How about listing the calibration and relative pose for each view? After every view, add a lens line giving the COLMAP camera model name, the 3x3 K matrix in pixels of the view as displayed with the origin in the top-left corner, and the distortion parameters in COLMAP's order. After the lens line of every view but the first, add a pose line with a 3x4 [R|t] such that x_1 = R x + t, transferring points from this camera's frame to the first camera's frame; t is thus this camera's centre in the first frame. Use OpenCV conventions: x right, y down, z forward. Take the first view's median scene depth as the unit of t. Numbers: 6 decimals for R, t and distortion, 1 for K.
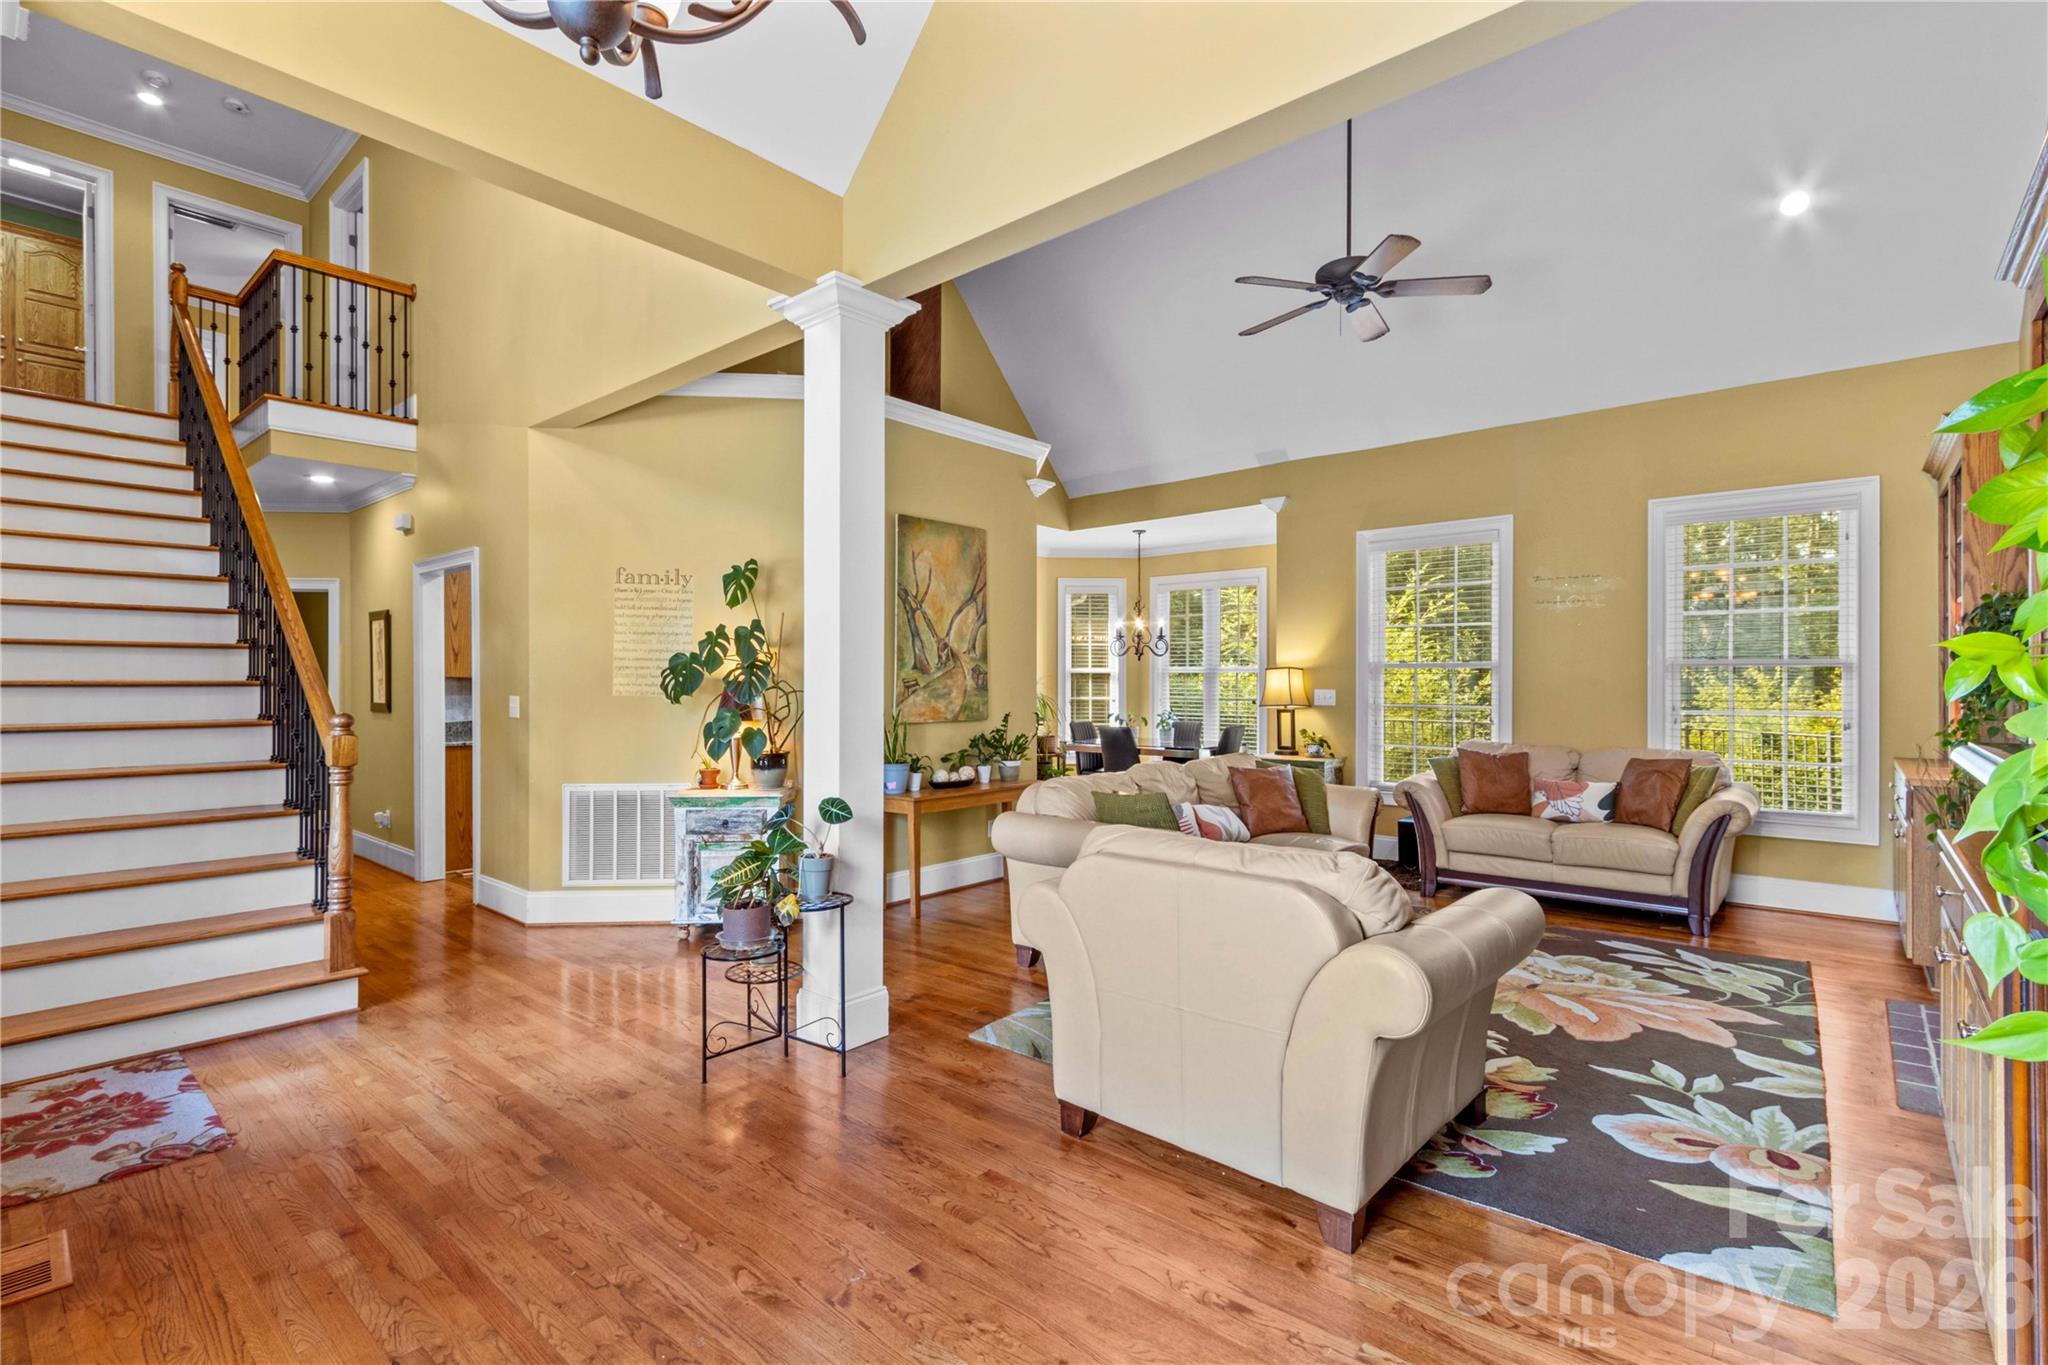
lens RADIAL K [[950.5, 0, 1016.0], [0, 950.5, 684.2], [0, 0, 1]] dist [0.006922, -0.002522]
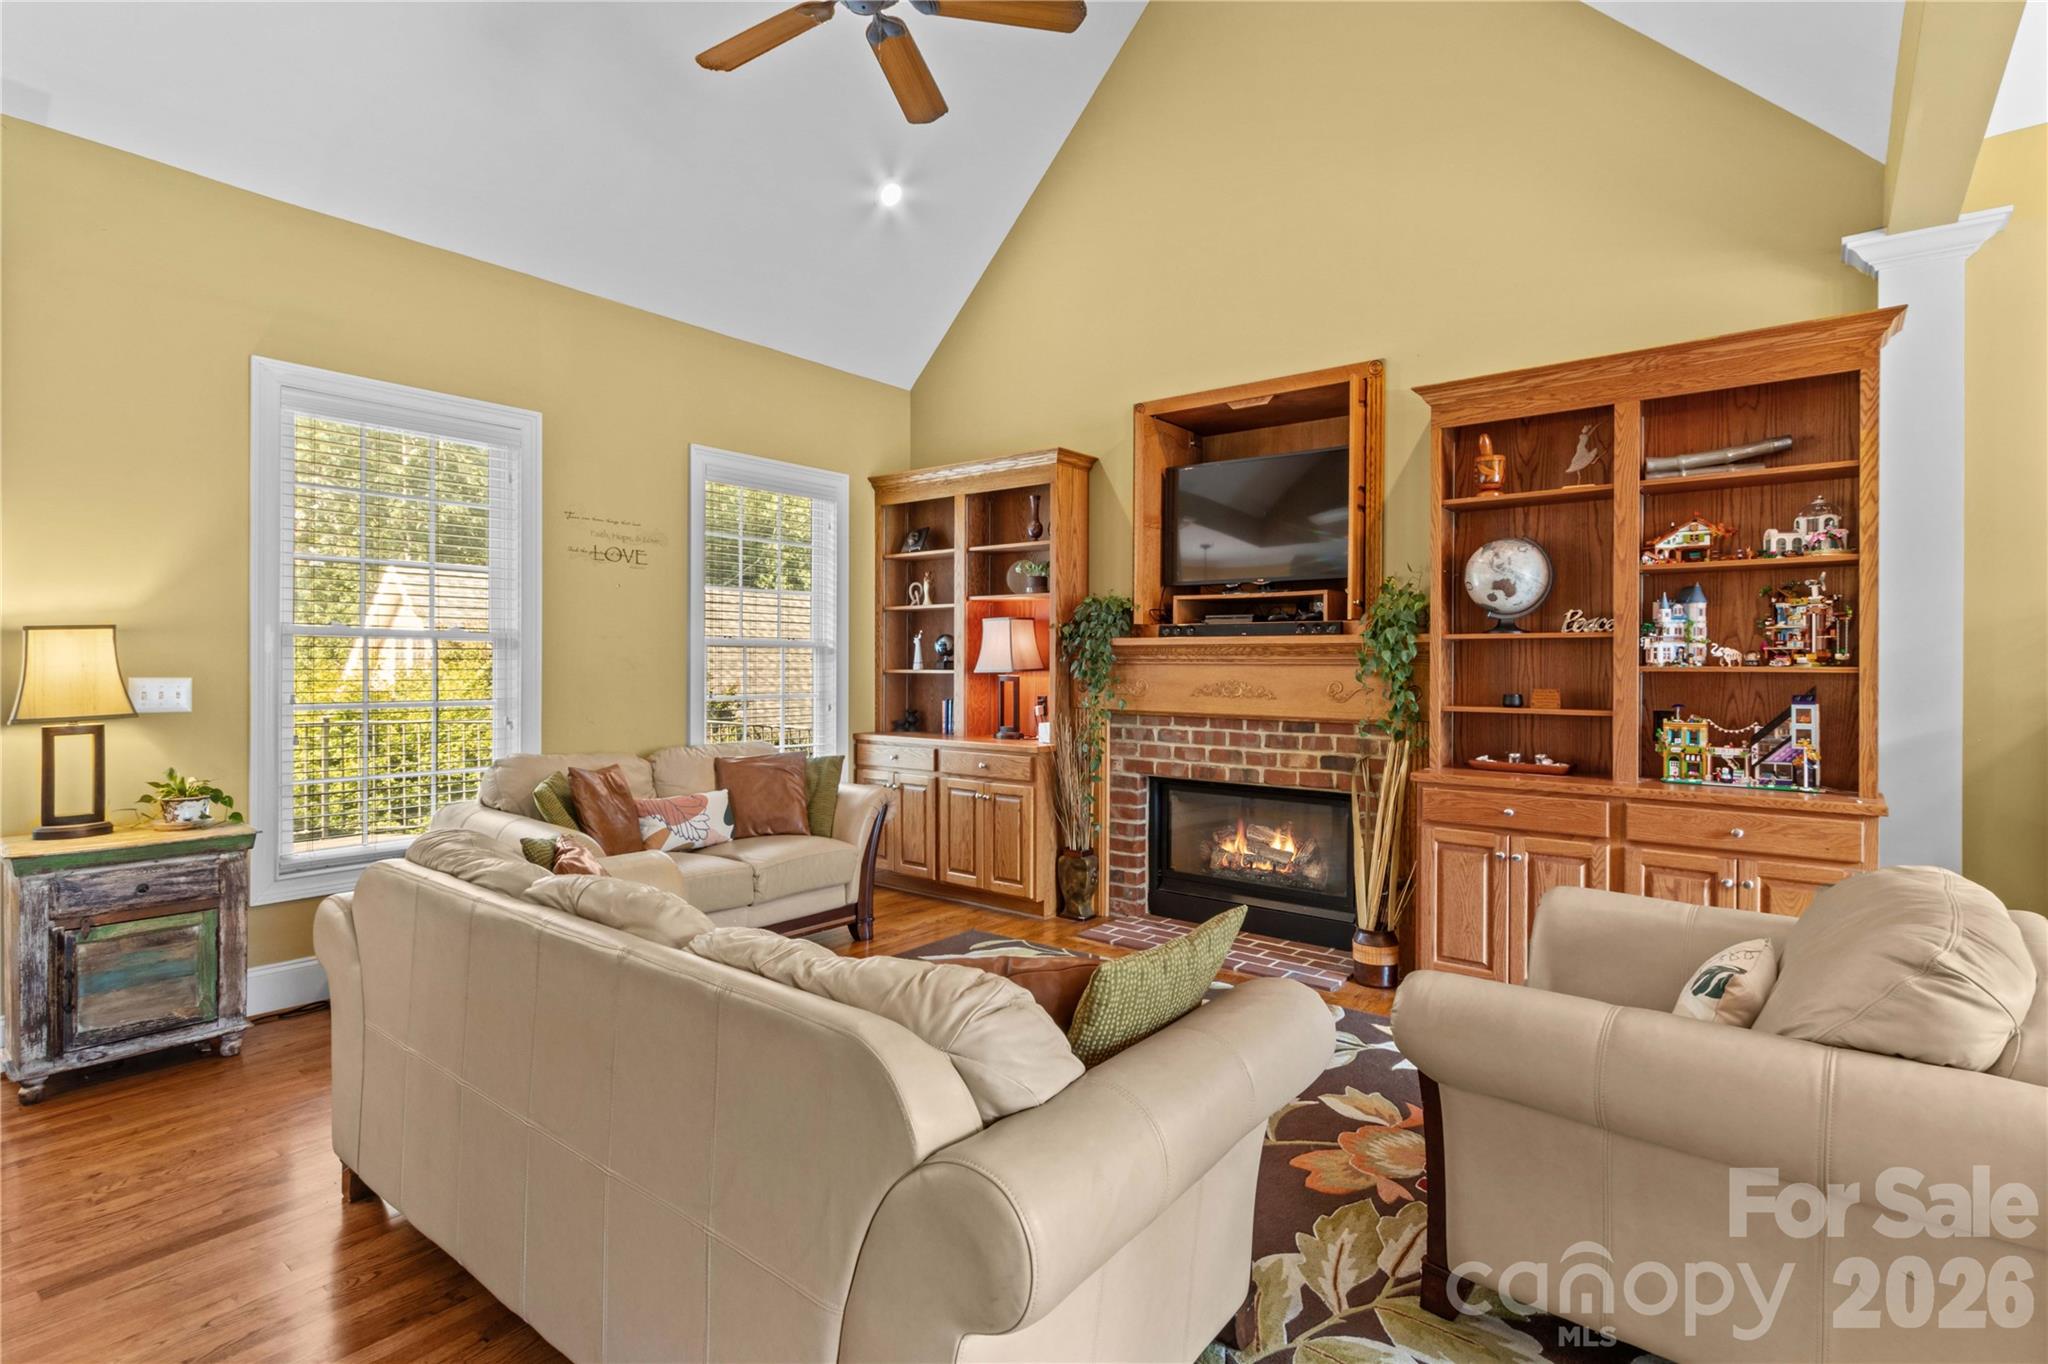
lens RADIAL K [[1017.7, 0, 1011.5], [0, 1017.7, 663.5], [0, 0, 1]] dist [0.003182, -0.000523]
pose [[-0.031383, -0.001766, 0.999506, -0.238067], [-0.002340, 0.999996, 0.001693, -0.004580], [-0.999505, -0.002286, -0.031387, 0.788317]]
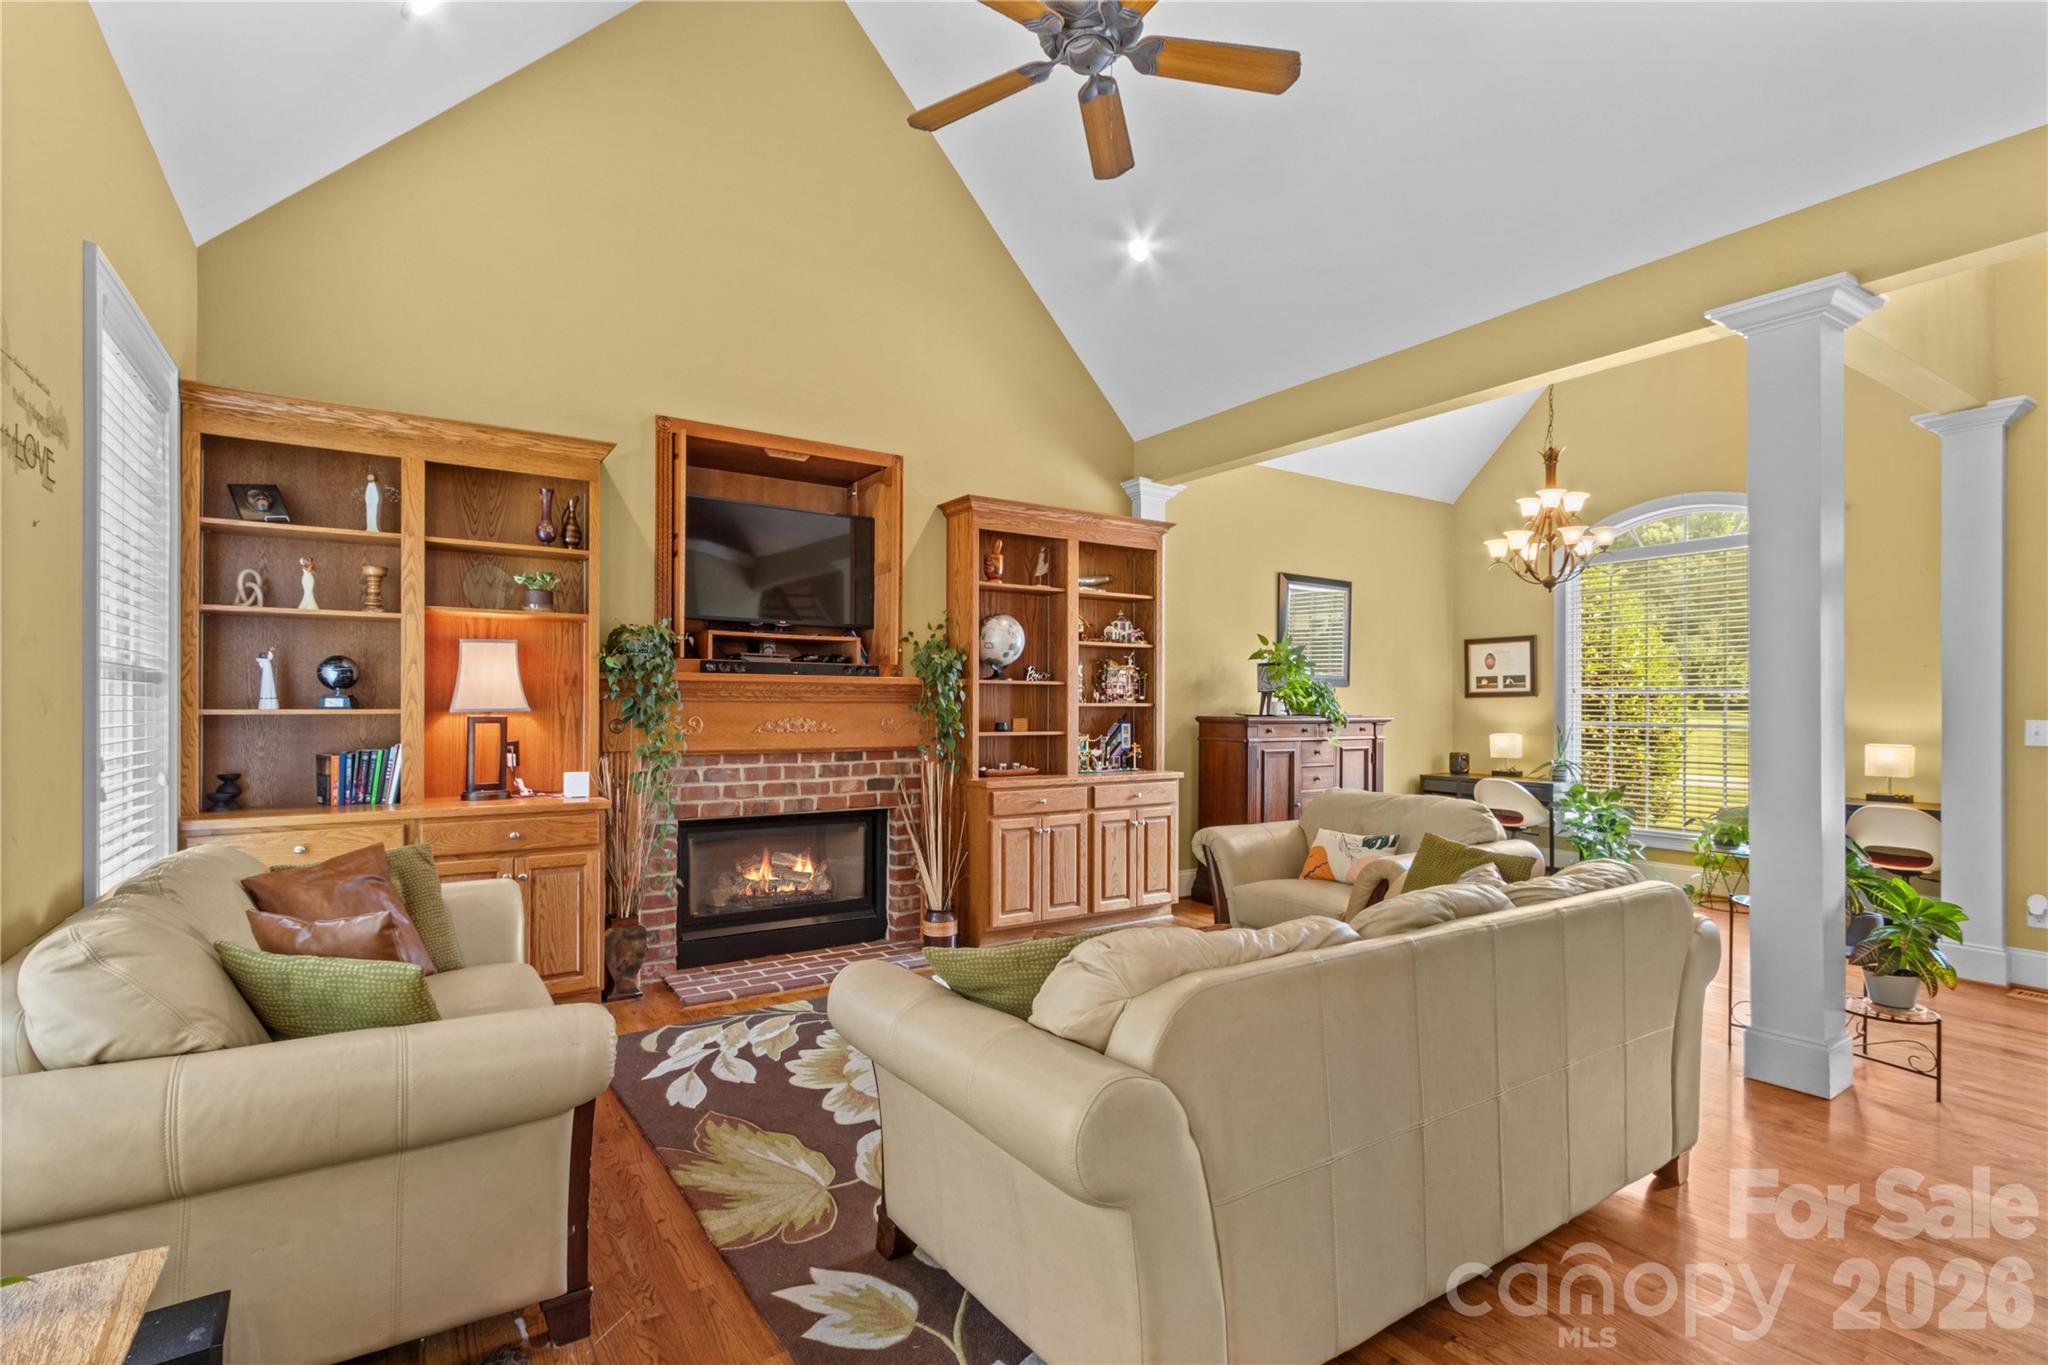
lens RADIAL K [[950.5, 0, 1019.6], [0, 950.5, 703.1], [0, 0, 1]] dist [0.006922, -0.002522]
pose [[-0.964458, -0.003593, 0.264211, 0.198395], [-0.003908, 0.999992, -0.000667, -0.001502], [-0.264206, -0.001676, -0.964465, 1.343152]]
